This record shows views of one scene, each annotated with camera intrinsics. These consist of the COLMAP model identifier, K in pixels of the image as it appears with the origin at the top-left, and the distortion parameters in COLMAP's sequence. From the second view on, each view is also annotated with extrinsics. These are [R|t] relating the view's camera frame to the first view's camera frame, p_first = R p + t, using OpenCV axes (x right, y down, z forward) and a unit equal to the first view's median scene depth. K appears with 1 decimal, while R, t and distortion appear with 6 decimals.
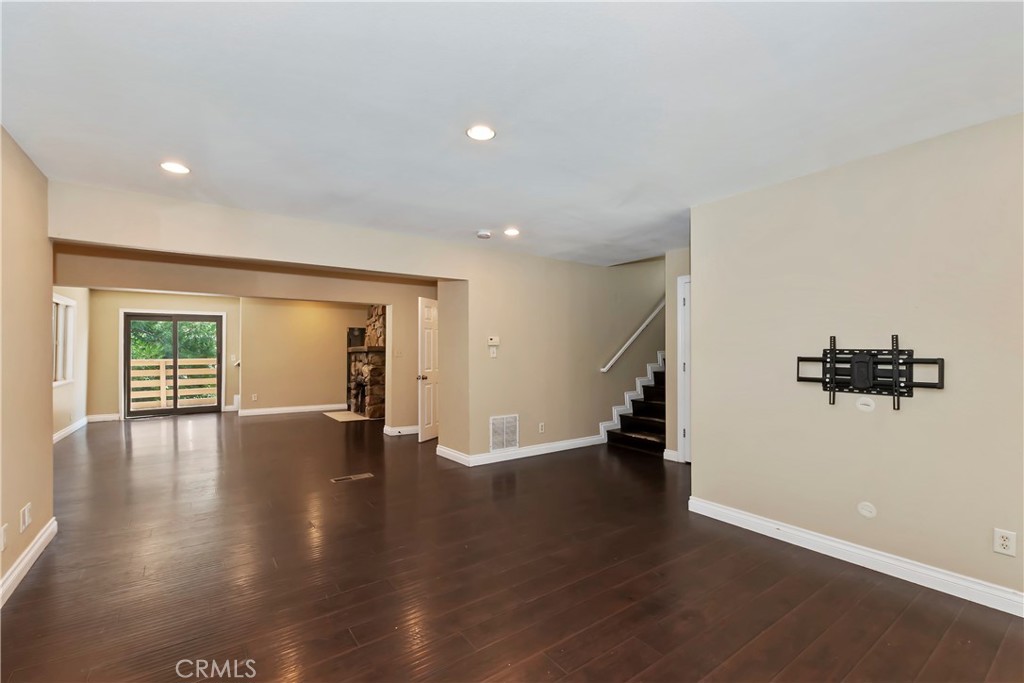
lens RADIAL K [[450.4, 0, 517.4], [0, 450.4, 347.3], [0, 0, 1]] dist [0.005469, -0.005398]
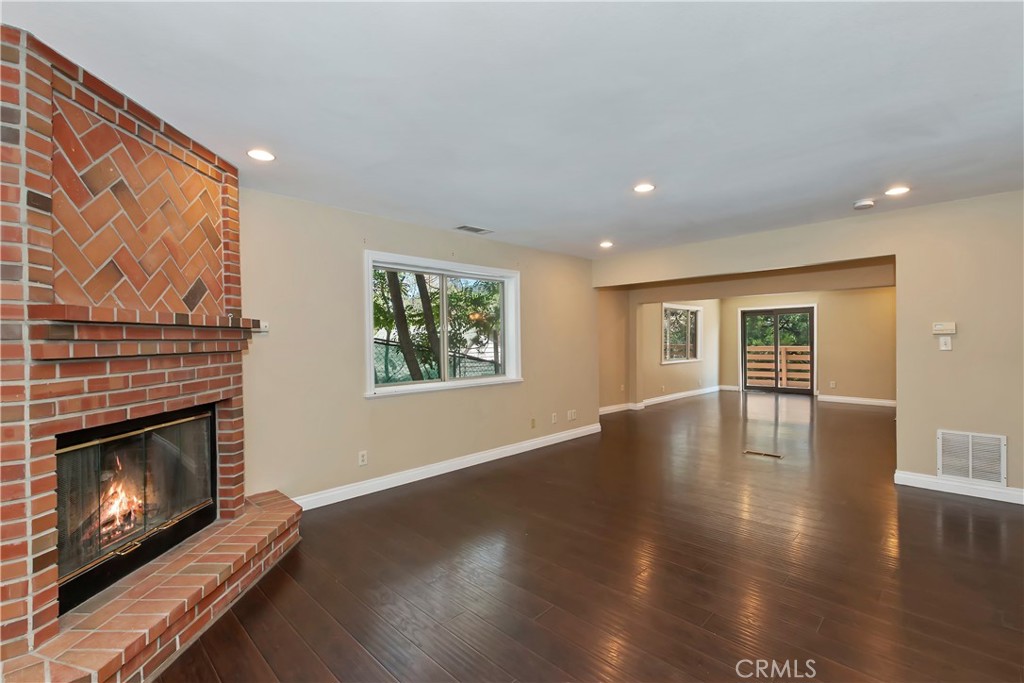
lens RADIAL K [[450.4, 0, 504.6], [0, 450.4, 343.1], [0, 0, 1]] dist [0.005469, -0.005398]
pose [[0.148007, 0.004176, -0.988978, 0.343585], [0.017519, 0.999823, 0.006843, -0.004041], [0.988831, -0.018338, 0.147907, 0.106269]]
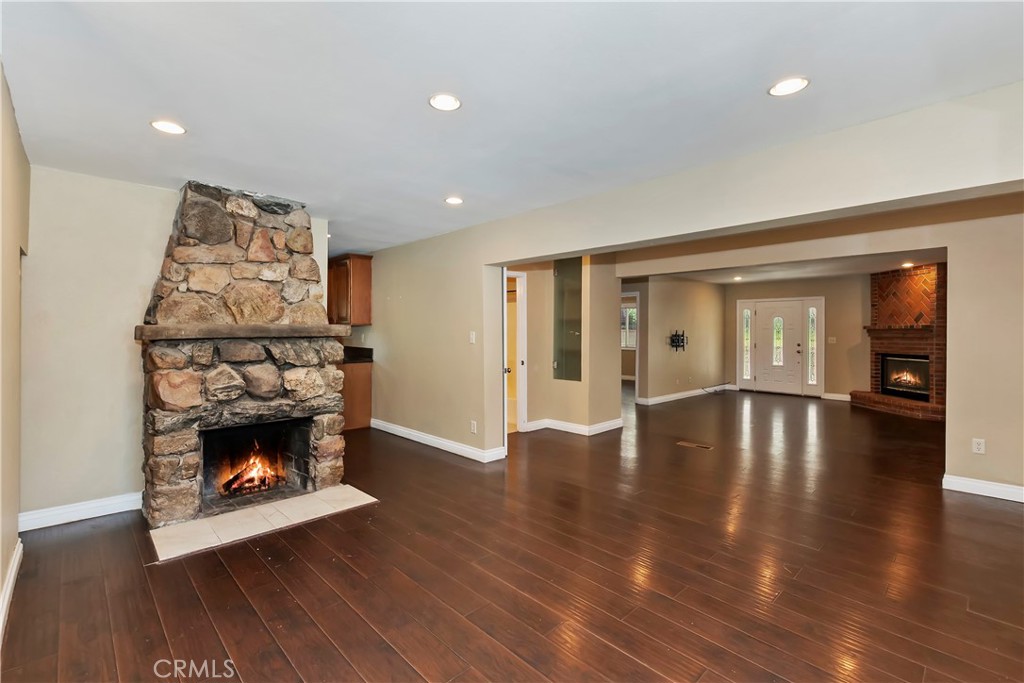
lens RADIAL K [[450.4, 0, 506.1], [0, 450.4, 330.6], [0, 0, 1]] dist [0.005469, -0.005398]
pose [[-0.129360, 0.003129, 0.991593, -0.783702], [-0.013639, 0.999895, -0.004935, 0.003397], [-0.991504, -0.014163, -0.129304, 0.879475]]
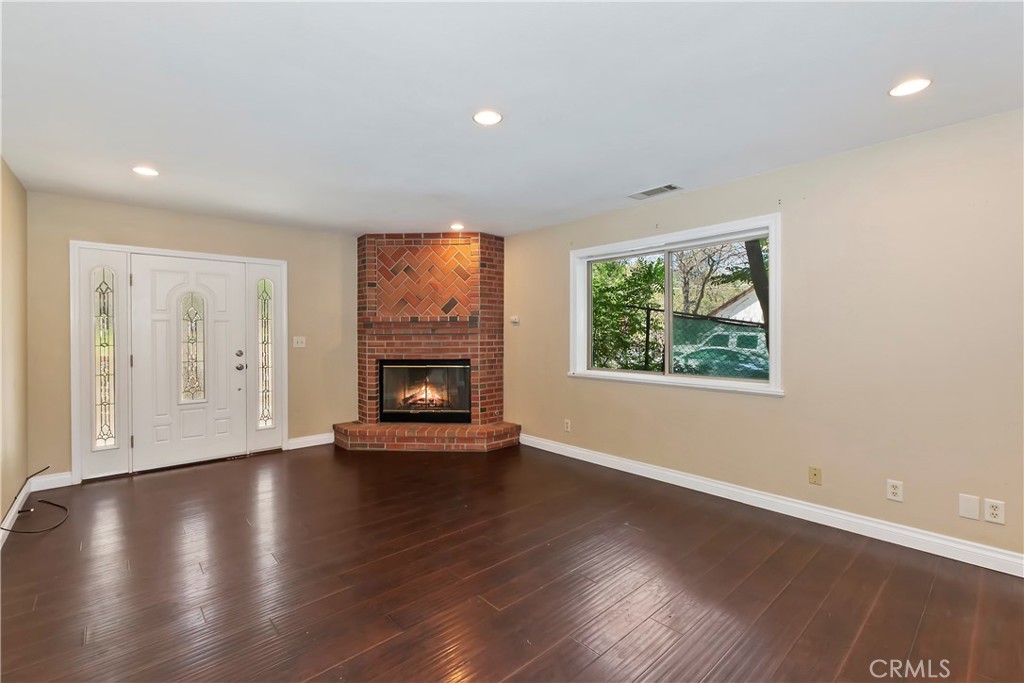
lens RADIAL K [[450.4, 0, 508.6], [0, 450.4, 335.1], [0, 0, 1]] dist [0.005469, -0.005398]
pose [[-0.993619, 0.005157, -0.112671, -0.005813], [0.005019, 0.999986, 0.001504, 0.001995], [0.112677, 0.000929, -0.993631, 0.584417]]
